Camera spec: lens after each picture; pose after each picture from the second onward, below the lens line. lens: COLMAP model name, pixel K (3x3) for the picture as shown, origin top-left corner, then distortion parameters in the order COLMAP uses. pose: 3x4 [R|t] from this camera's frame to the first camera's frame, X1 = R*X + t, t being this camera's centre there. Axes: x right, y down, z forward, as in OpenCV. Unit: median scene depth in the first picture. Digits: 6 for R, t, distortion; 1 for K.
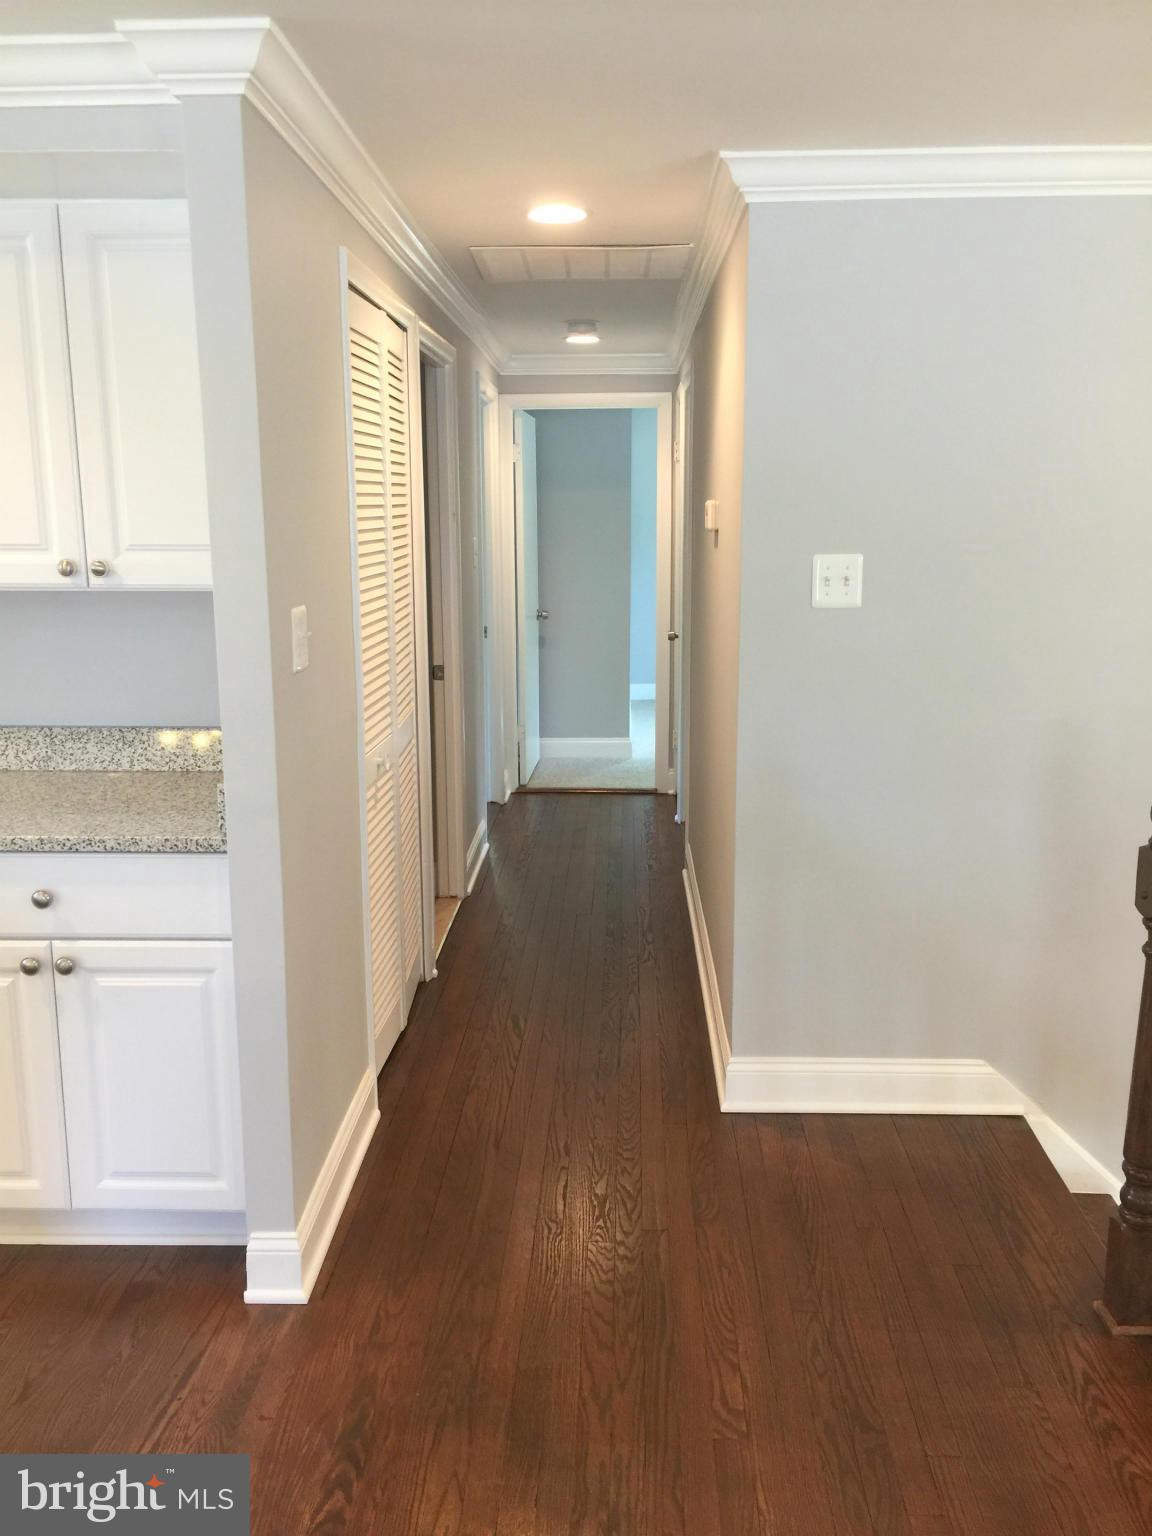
lens RADIAL K [[1311.2, 0, 577.9], [0, 1311.2, 762.9], [0, 0, 1]] dist [0.077916, -0.106239]
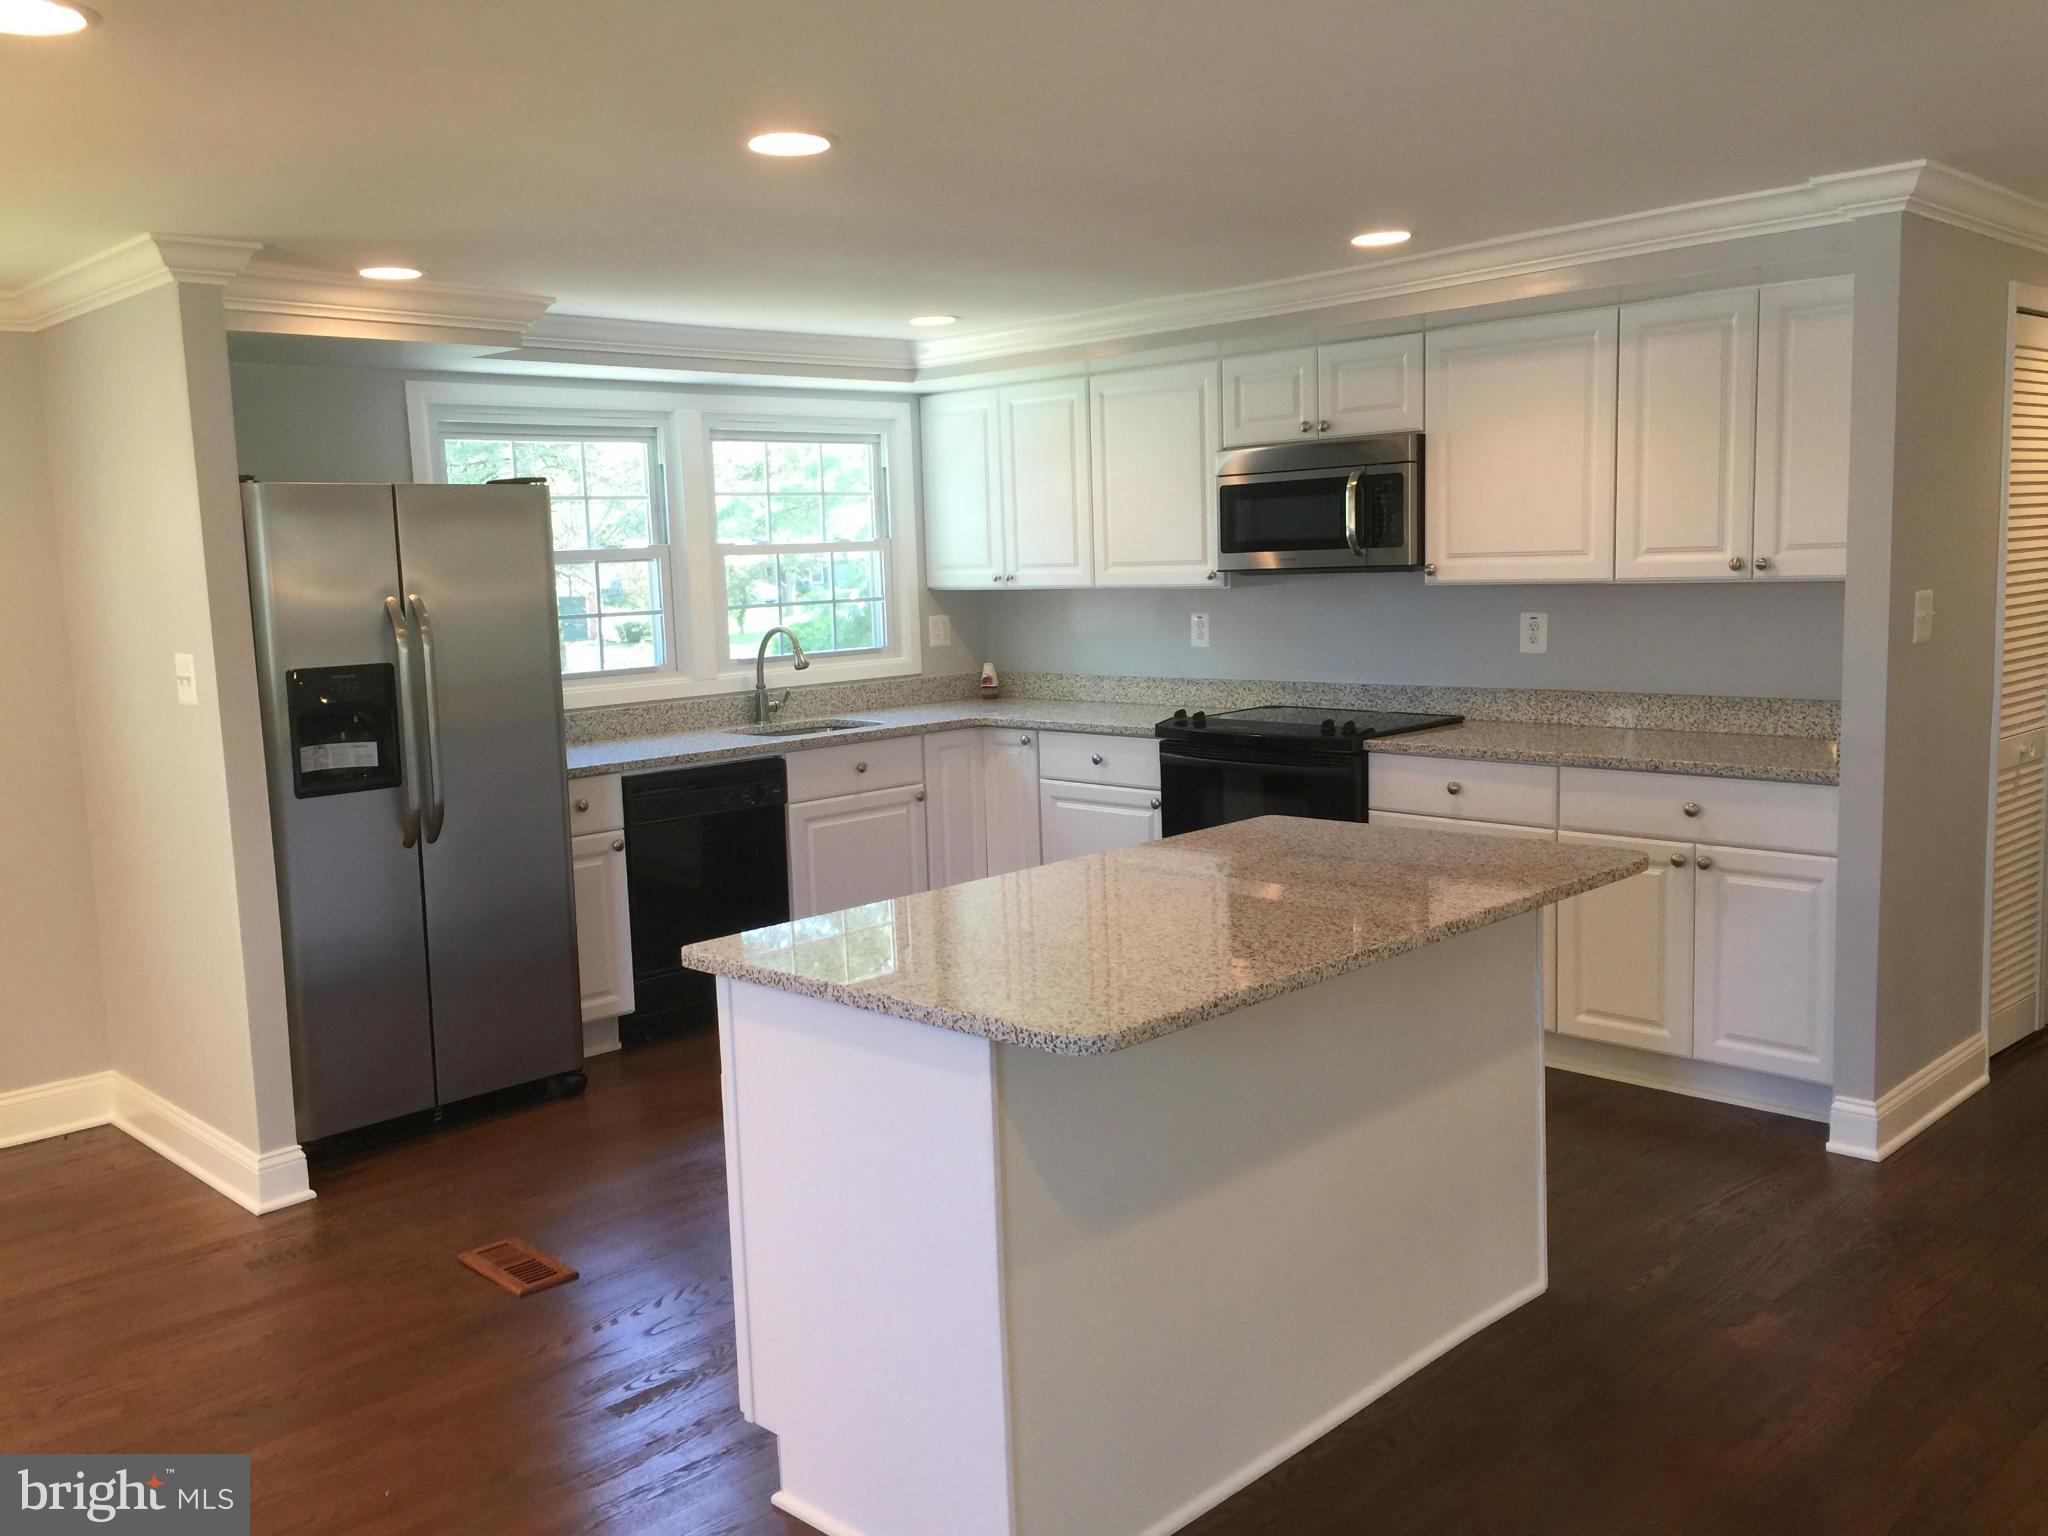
lens RADIAL K [[1748.2, 0, 1003.6], [0, 1748.2, 769.0], [0, 0, 1]] dist [0.077916, -0.106239]
pose [[0.721959, 0.069000, -0.688487, 0.308516], [-0.102072, 0.994750, -0.007342, 0.142074], [0.684366, 0.075576, 0.725212, -0.747836]]
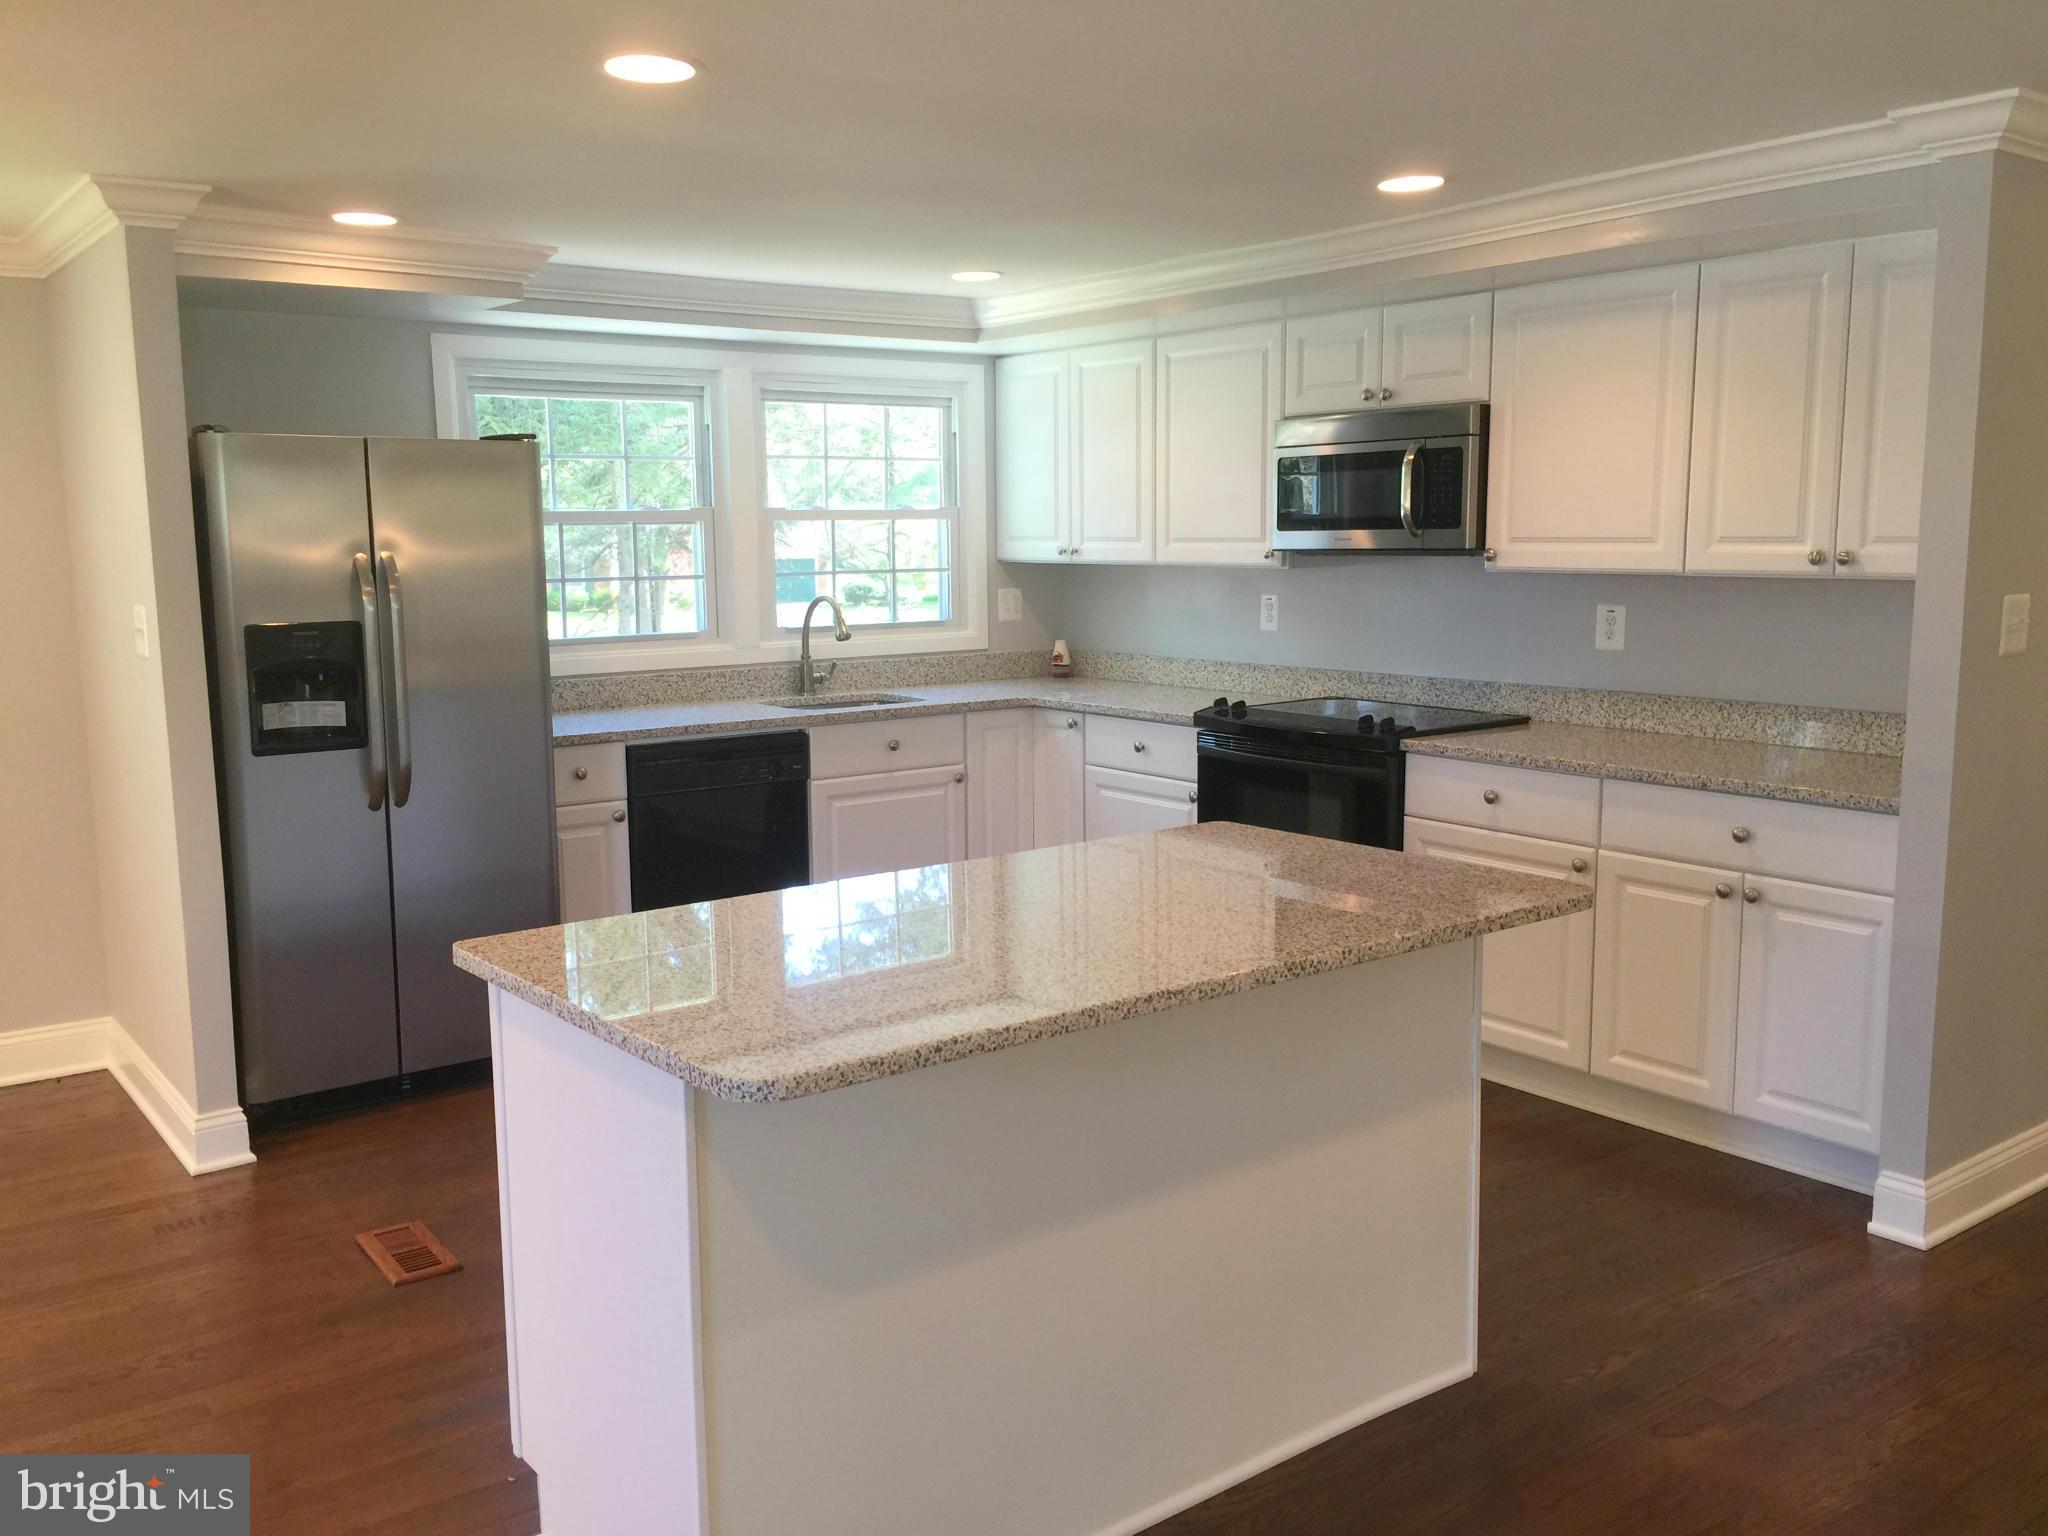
lens RADIAL K [[1748.2, 0, 1005.4], [0, 1748.2, 773.3], [0, 0, 1]] dist [0.077916, -0.106239]
pose [[0.624011, 0.111536, -0.773414, 0.387626], [-0.142562, 0.989399, 0.027661, 0.096075], [0.768301, 0.092998, 0.633297, -0.491772]]
